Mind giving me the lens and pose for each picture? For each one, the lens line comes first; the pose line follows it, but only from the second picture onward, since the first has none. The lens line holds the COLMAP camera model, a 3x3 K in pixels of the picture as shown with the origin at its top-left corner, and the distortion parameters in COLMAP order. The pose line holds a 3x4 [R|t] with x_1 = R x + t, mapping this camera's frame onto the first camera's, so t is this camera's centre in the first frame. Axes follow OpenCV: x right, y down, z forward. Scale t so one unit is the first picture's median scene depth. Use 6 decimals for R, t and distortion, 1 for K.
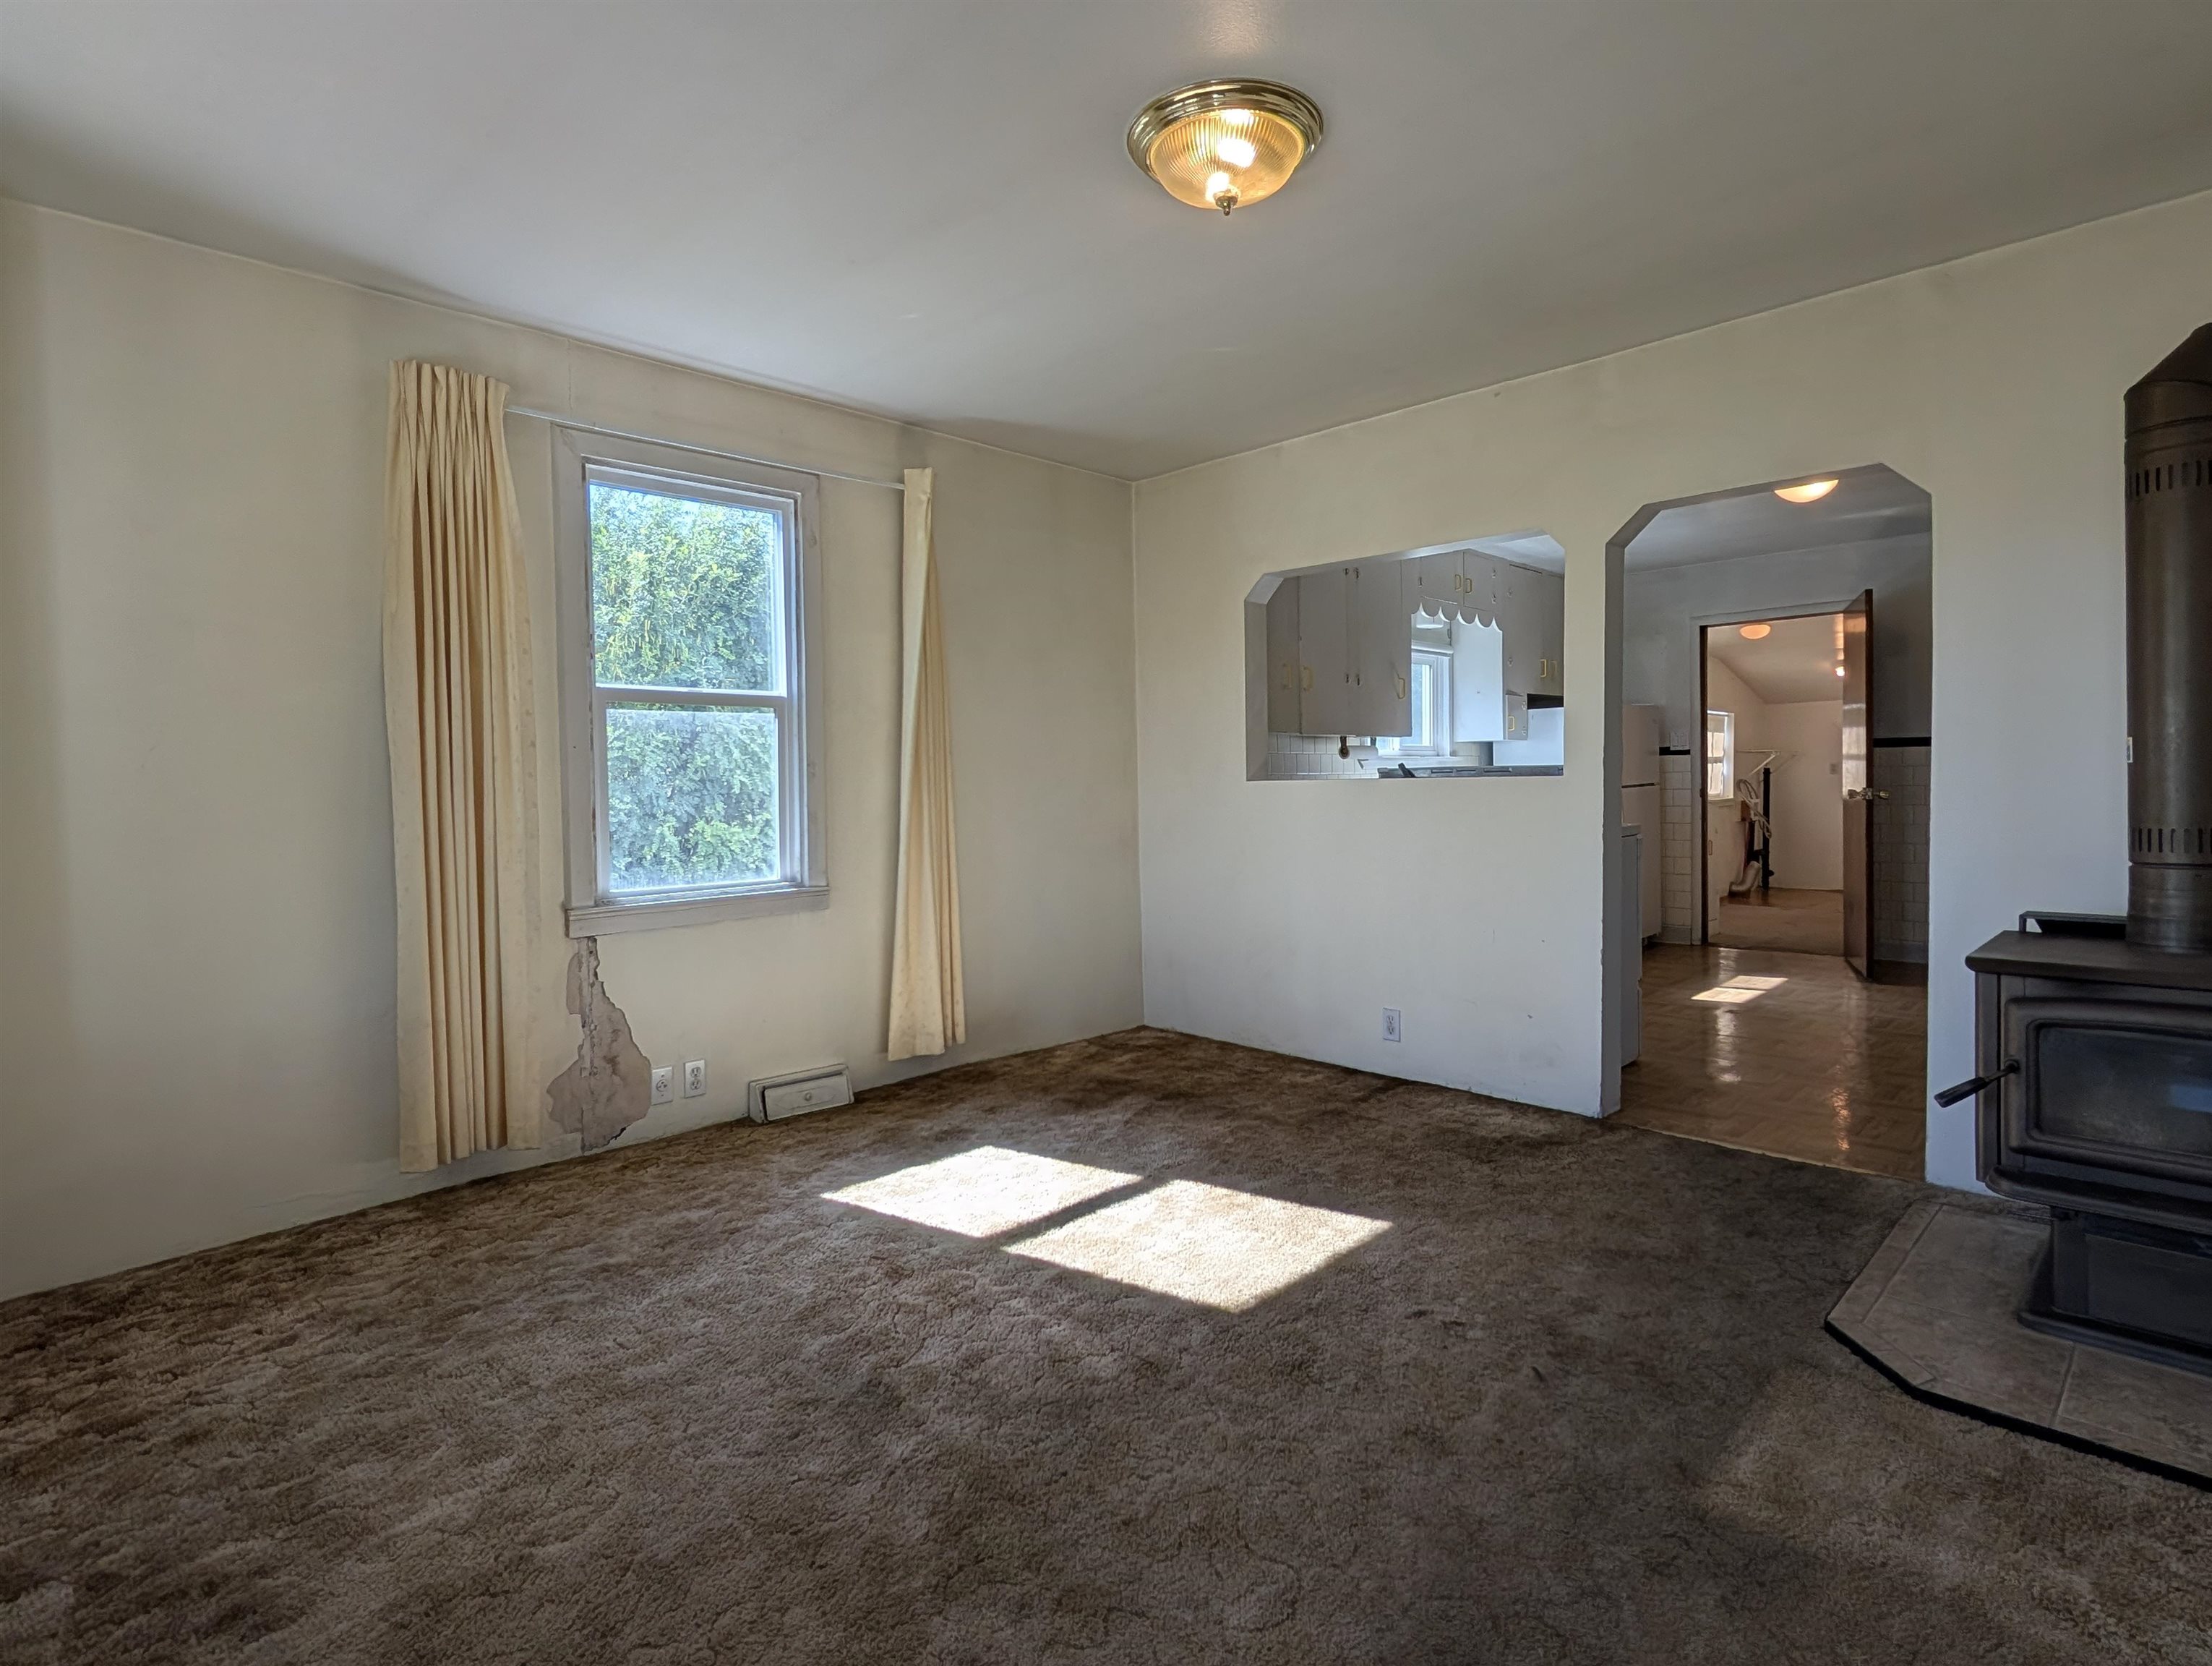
lens RADIAL K [[1127.5, 0, 1106.3], [0, 1127.5, 815.0], [0, 0, 1]] dist [0.019084, -0.000208]
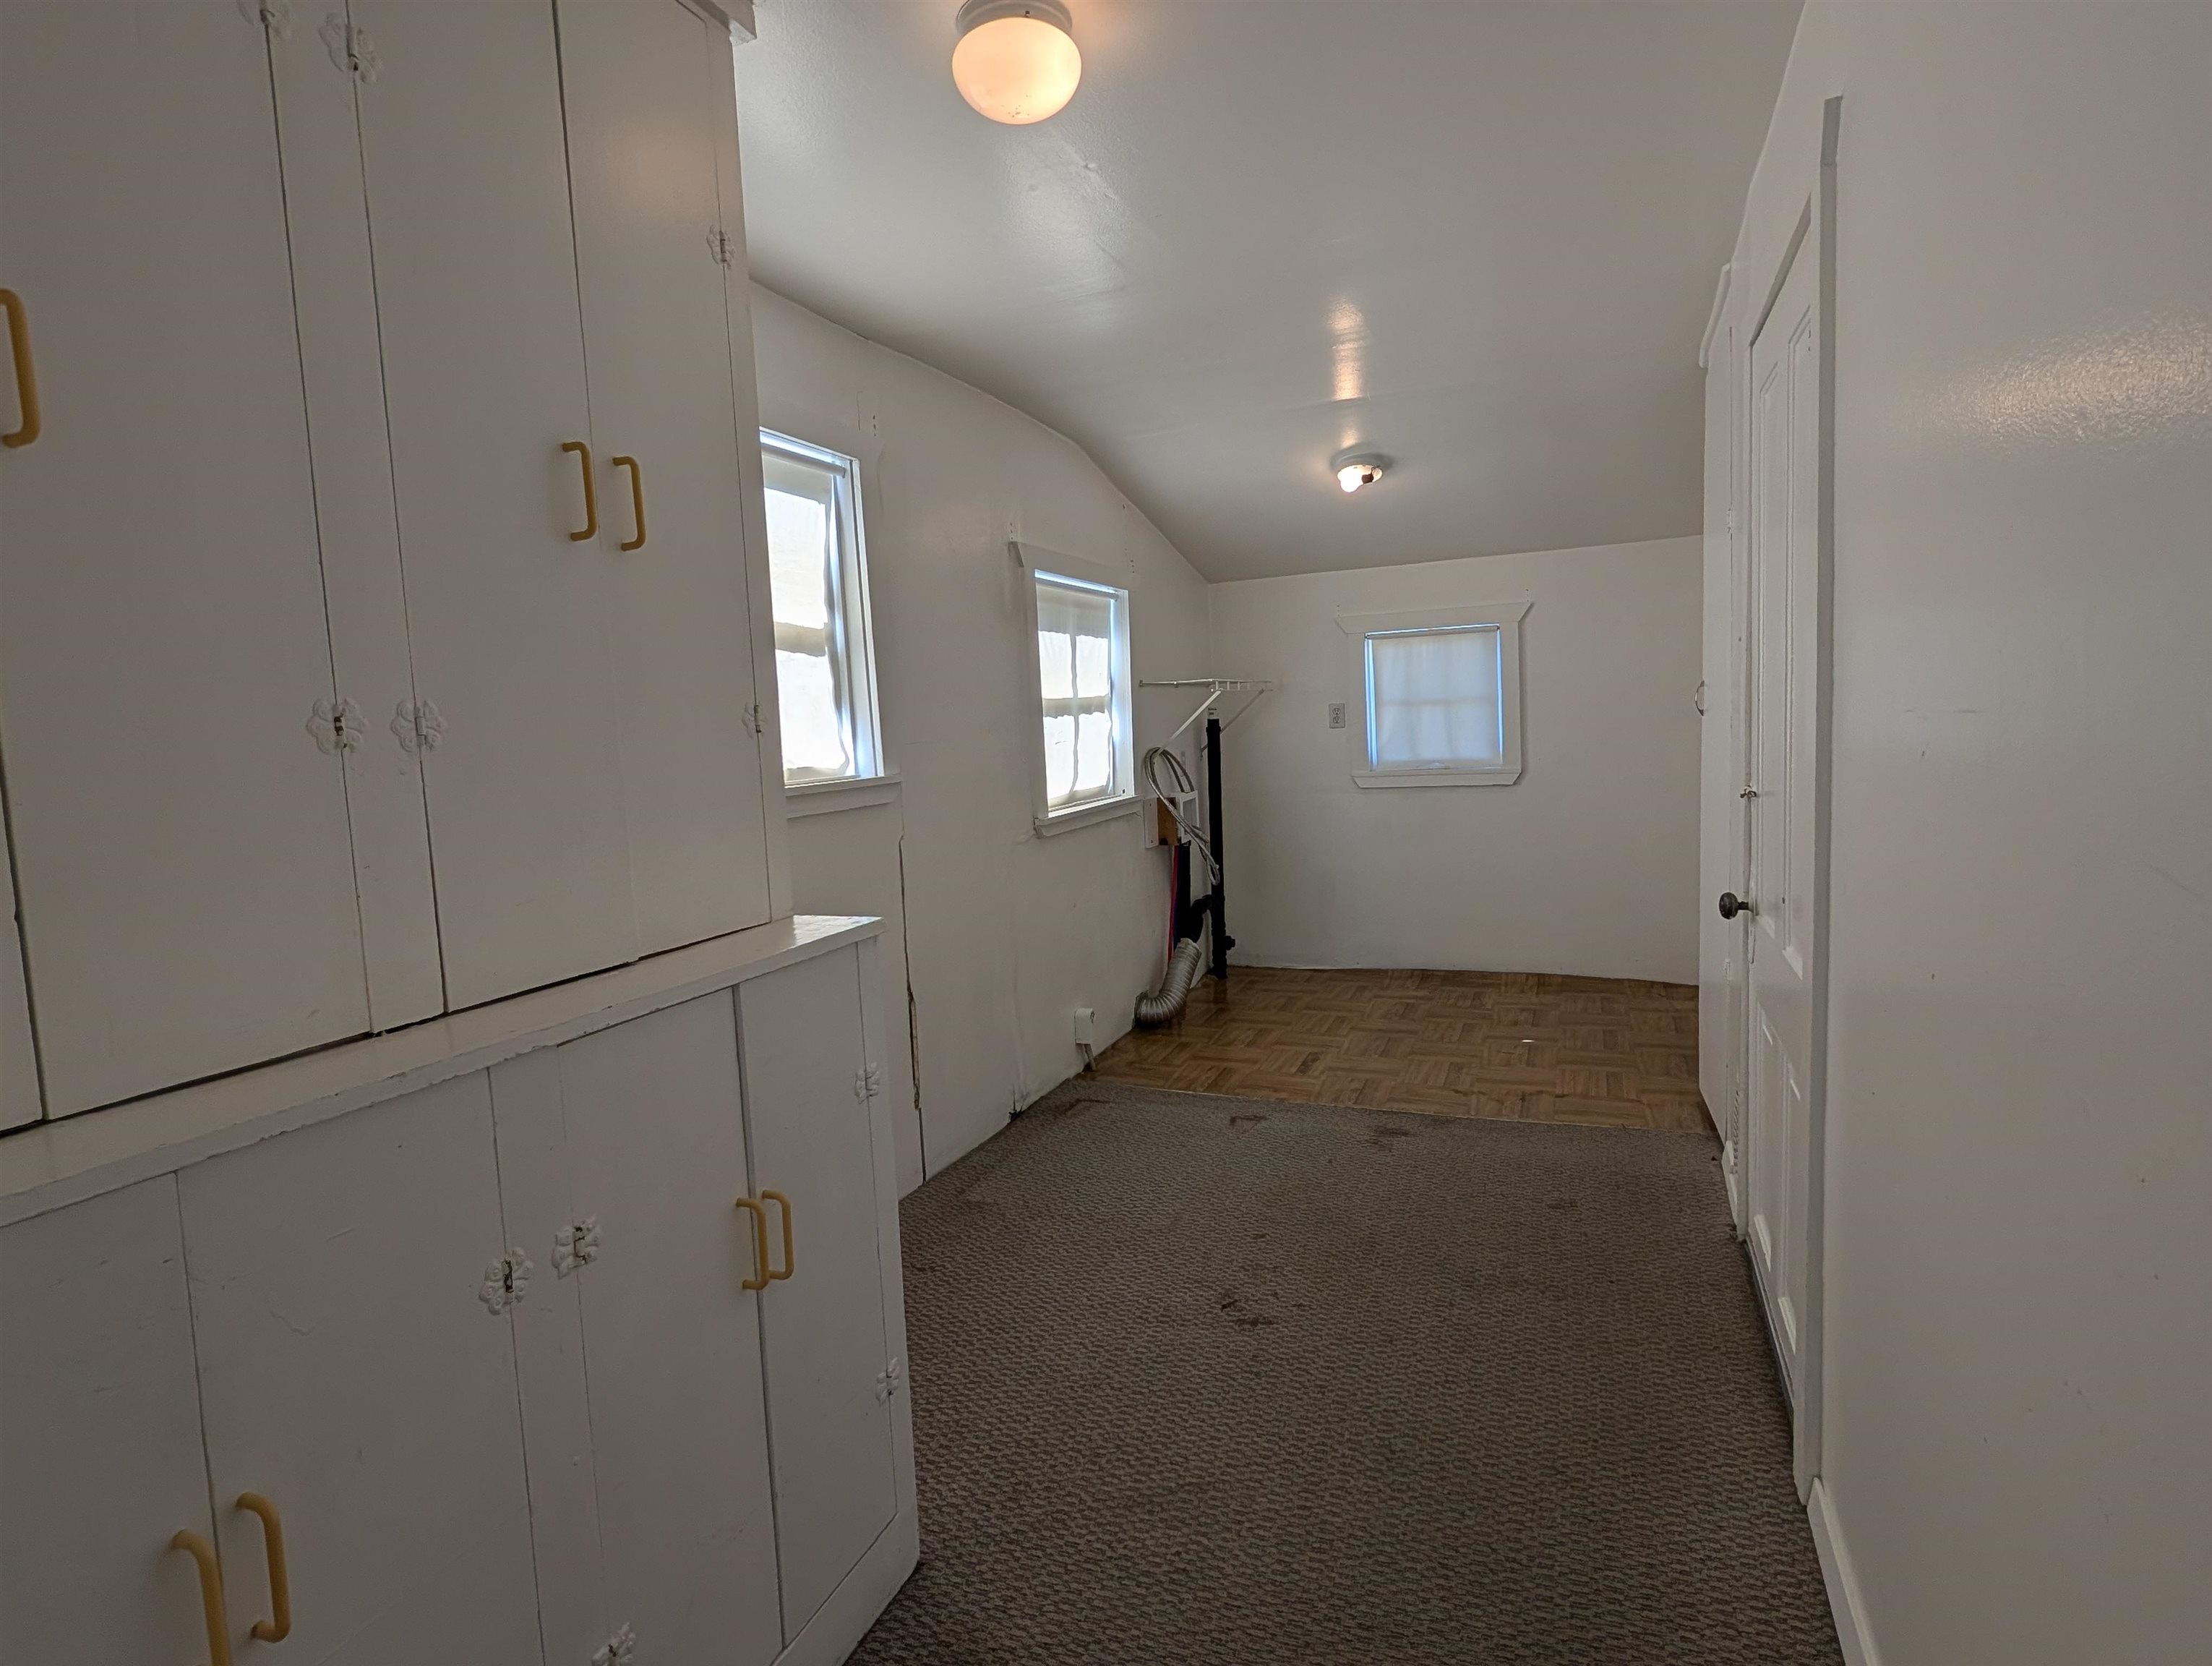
lens RADIAL K [[1127.5, 0, 1102.7], [0, 1127.5, 825.8], [0, 0, 1]] dist [0.019084, -0.000208]
pose [[0.930289, -0.060641, 0.361780, 0.384692], [0.039862, 0.997113, 0.064631, -0.030908], [-0.364654, -0.045704, 0.930021, 0.608366]]
